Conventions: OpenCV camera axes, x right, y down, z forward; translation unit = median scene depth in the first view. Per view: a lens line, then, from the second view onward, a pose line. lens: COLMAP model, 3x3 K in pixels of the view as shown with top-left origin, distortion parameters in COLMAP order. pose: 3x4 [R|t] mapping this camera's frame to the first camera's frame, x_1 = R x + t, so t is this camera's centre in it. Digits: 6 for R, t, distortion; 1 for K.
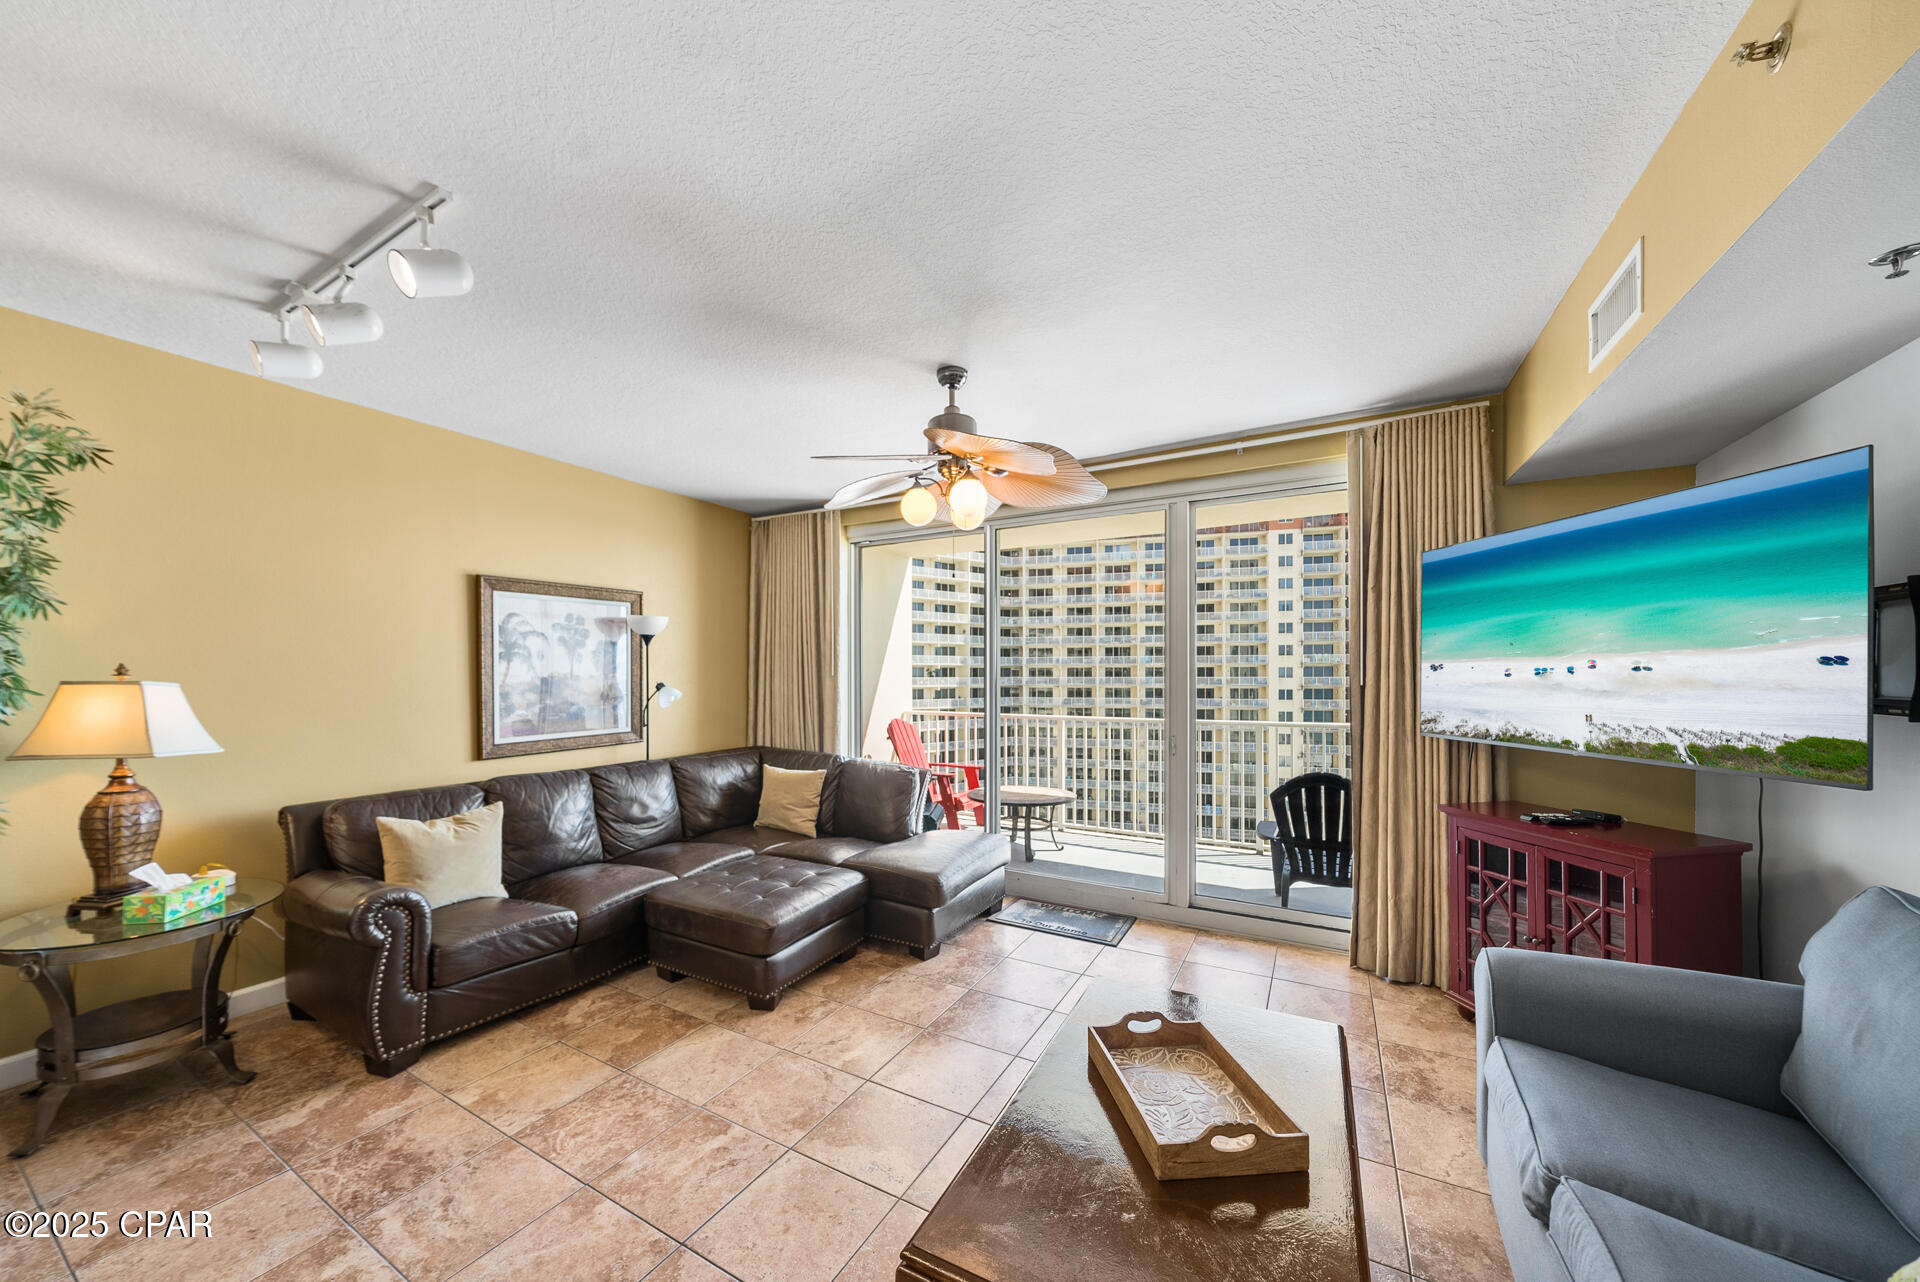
lens RADIAL K [[669.0, 0, 939.9], [0, 669.0, 681.7], [0, 0, 1]] dist [-0.006265, 0.000015]
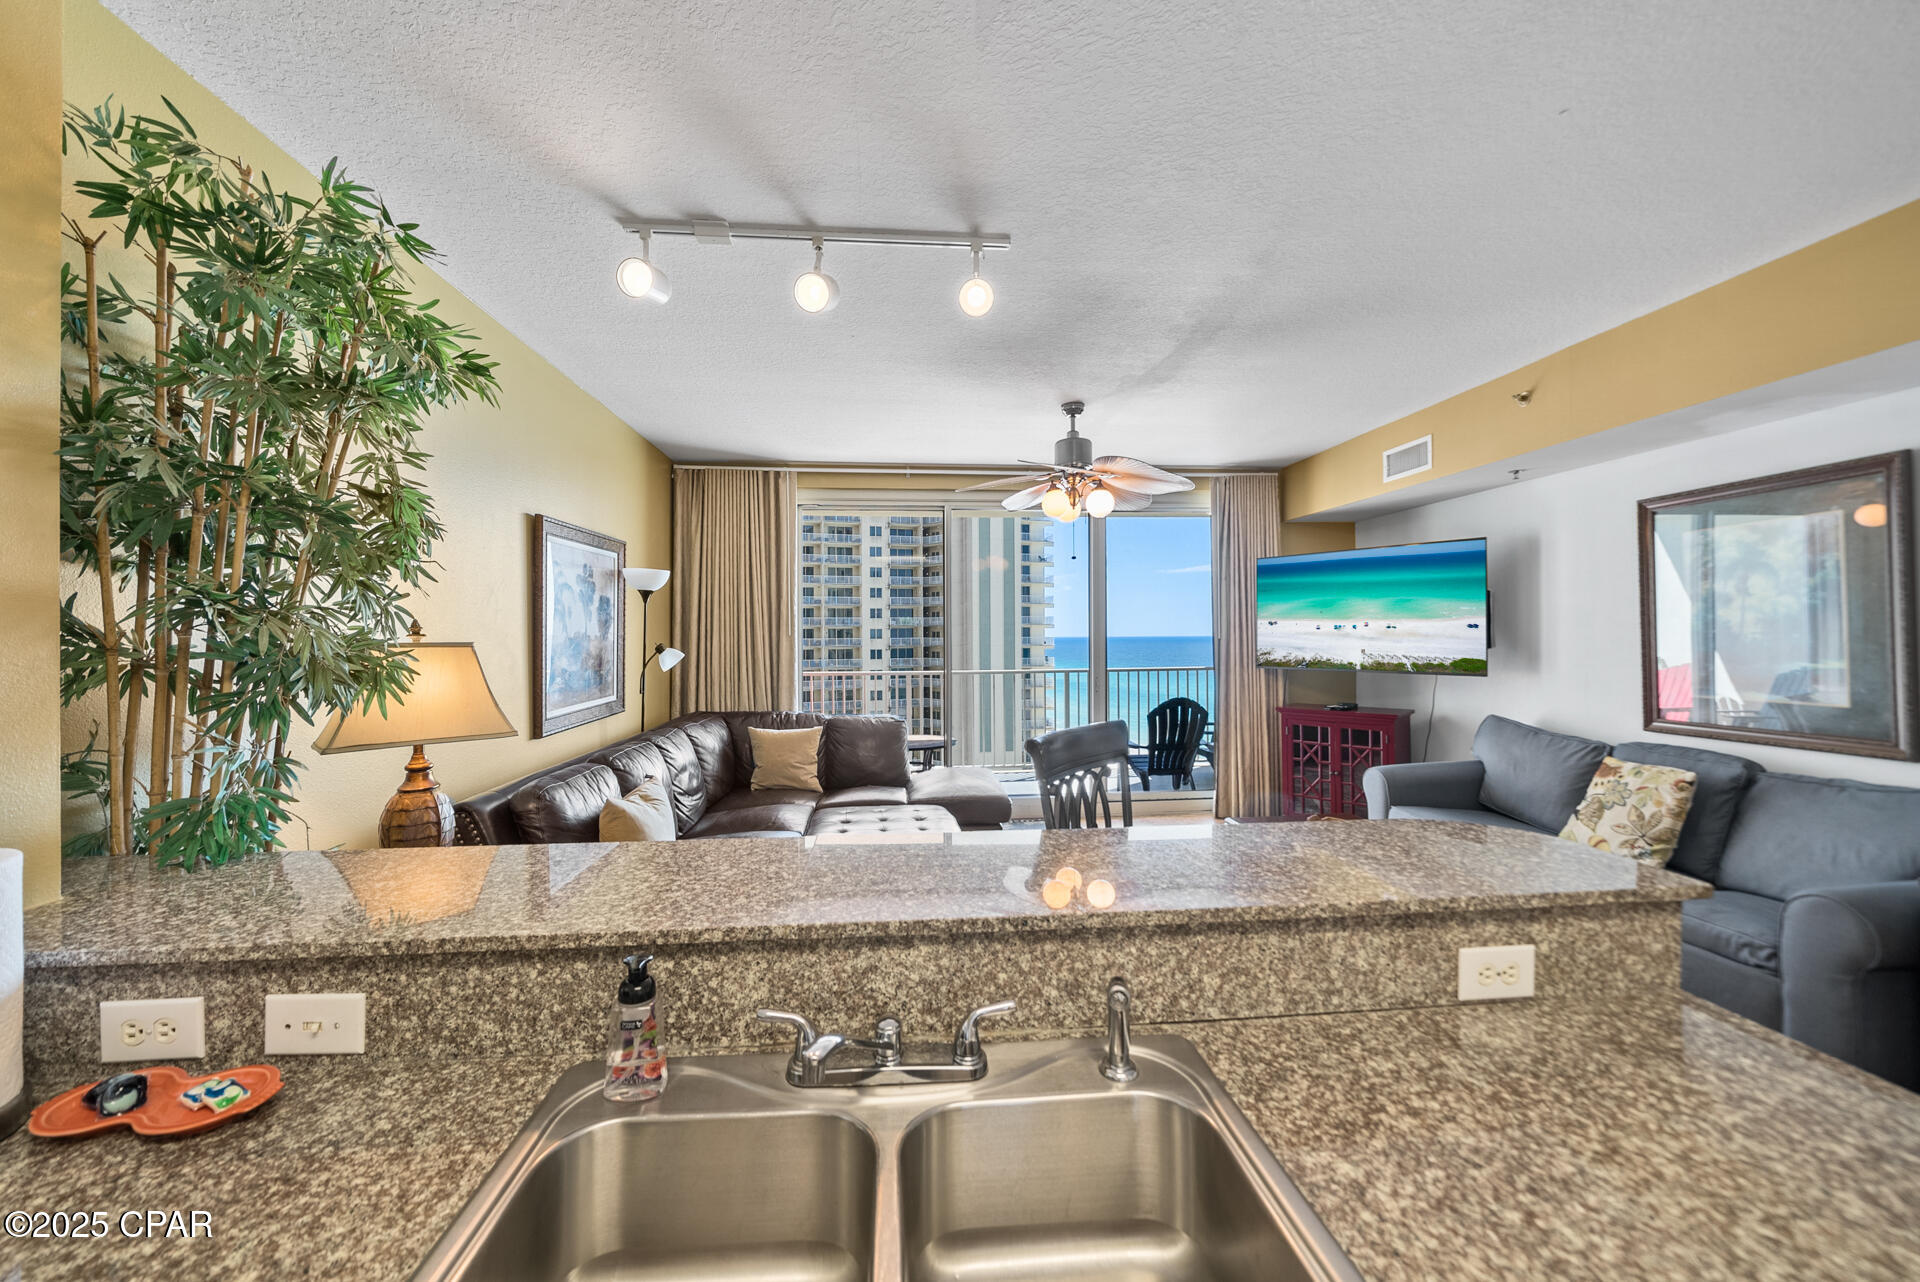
lens RADIAL K [[697.3, 0, 951.1], [0, 697.3, 636.5], [0, 0, 1]] dist [-0.000363, 0.000006]
pose [[0.822096, -0.006561, 0.569311, -0.831709], [0.012922, 0.999891, -0.007136, 0.004357], [-0.569202, 0.013223, 0.822091, -0.001041]]
